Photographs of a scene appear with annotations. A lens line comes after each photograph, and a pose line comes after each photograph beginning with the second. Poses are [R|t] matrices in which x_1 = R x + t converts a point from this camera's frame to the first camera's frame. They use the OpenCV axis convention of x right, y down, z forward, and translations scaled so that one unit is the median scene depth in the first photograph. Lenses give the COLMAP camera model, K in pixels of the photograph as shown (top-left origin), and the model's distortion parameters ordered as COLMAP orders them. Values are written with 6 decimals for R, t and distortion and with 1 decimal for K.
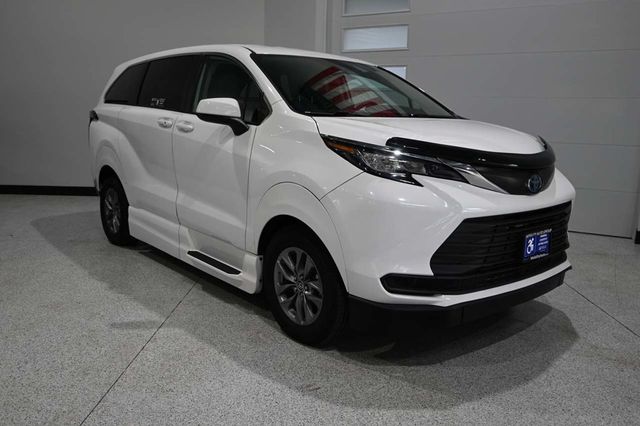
lens RADIAL K [[546.2, 0, 320.0], [0, 546.2, 213.0], [0, 0, 1]] dist [-0.004194, 0.002157]
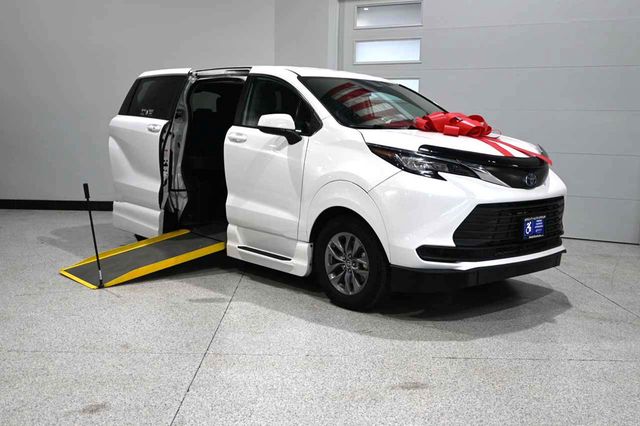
lens RADIAL K [[684.5, 0, 320.0], [0, 684.5, 213.0], [0, 0, 1]] dist [-0.002784, -0.008054]
pose [[0.999542, -0.006004, 0.029654, -0.147953], [0.007461, 0.998758, -0.049256, 0.095218], [-0.029321, 0.049455, 0.998346, -0.571575]]
